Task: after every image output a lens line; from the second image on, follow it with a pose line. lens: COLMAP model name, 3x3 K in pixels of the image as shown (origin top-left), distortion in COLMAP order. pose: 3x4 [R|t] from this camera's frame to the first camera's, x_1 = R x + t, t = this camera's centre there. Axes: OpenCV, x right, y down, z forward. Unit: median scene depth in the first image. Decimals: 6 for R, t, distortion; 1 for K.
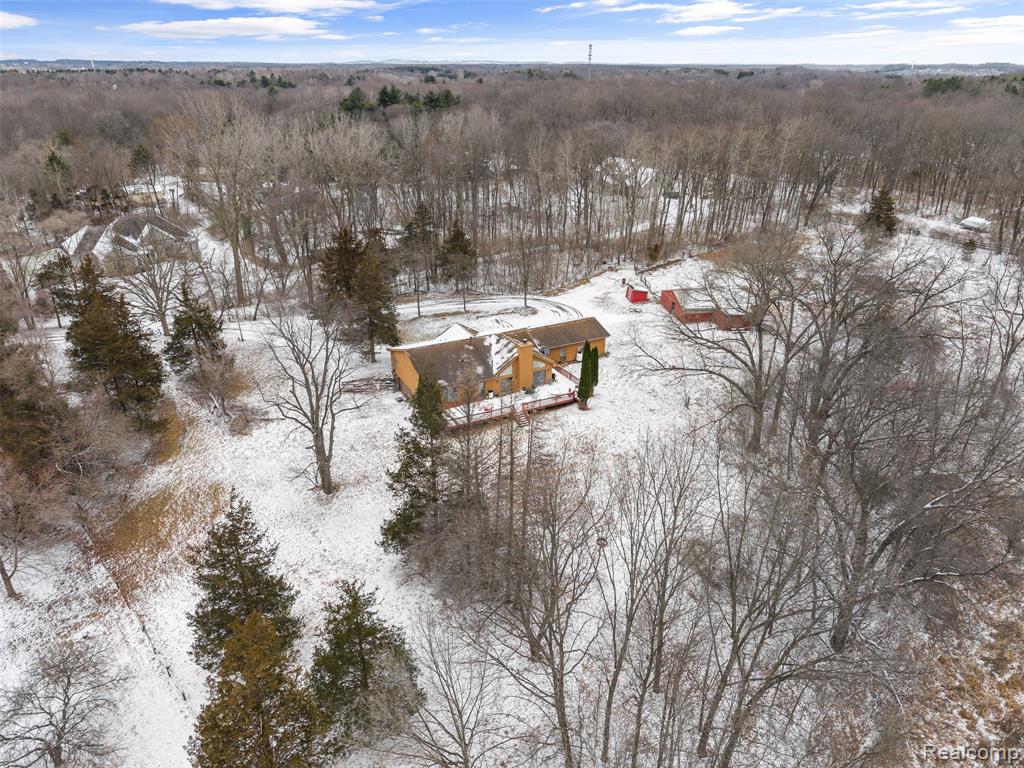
lens RADIAL K [[704.8, 0, 511.6], [0, 704.8, 390.2], [0, 0, 1]] dist [0.003427, -0.001192]
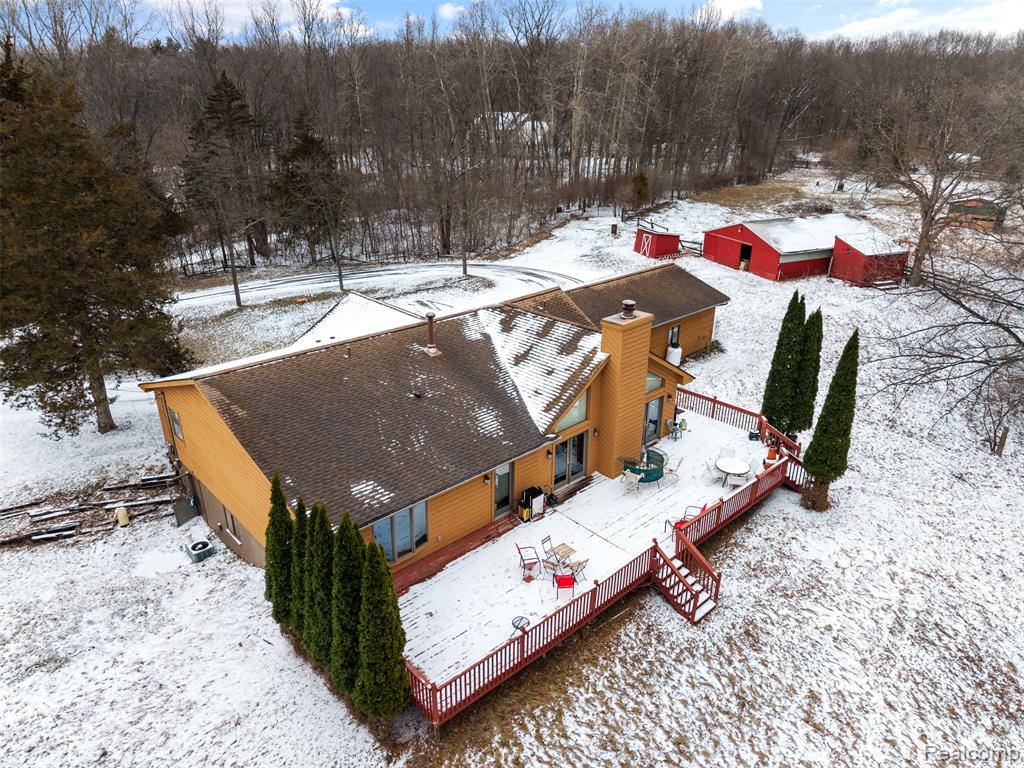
lens RADIAL K [[704.8, 0, 512.1], [0, 704.8, 378.7], [0, 0, 1]] dist [0.003427, -0.001192]
pose [[0.966646, -0.099847, 0.235852, -0.090837], [0.112096, 0.992929, -0.039077, -0.030357], [-0.230282, 0.064212, 0.971003, 0.650978]]
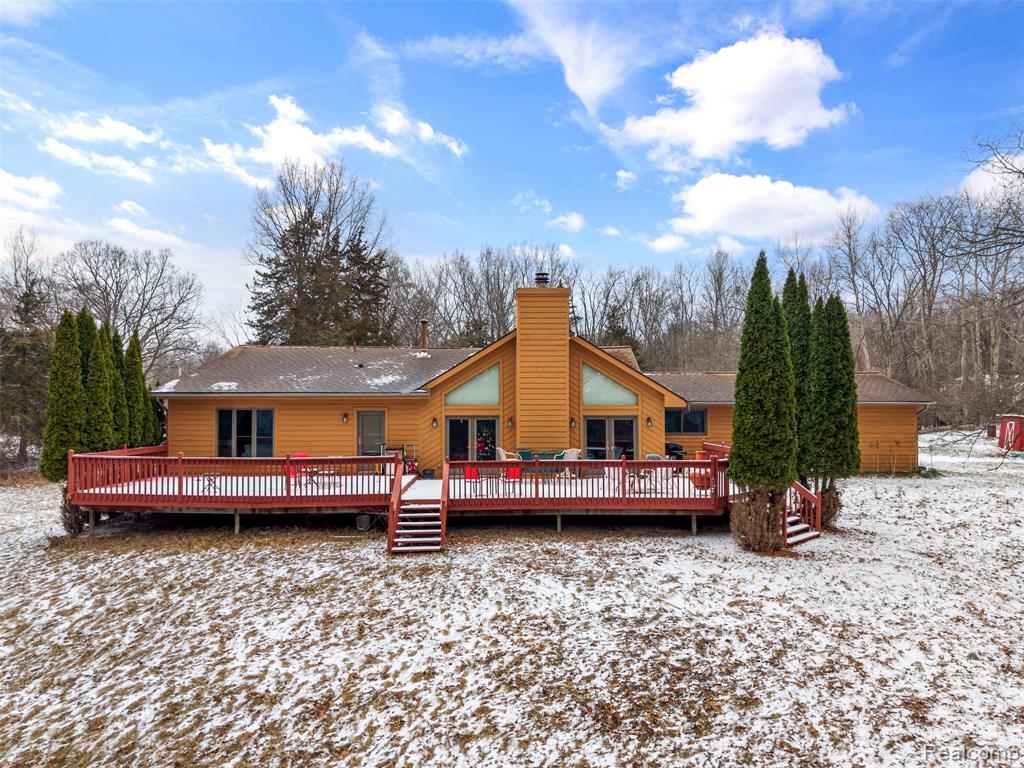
lens RADIAL K [[704.8, 0, 510.2], [0, 704.8, 386.8], [0, 0, 1]] dist [0.003427, -0.001192]
pose [[0.889668, -0.015436, -0.456347, 0.105922], [-0.200773, 0.884404, -0.421331, 0.070367], [0.410099, 0.466467, 0.783727, 0.713420]]
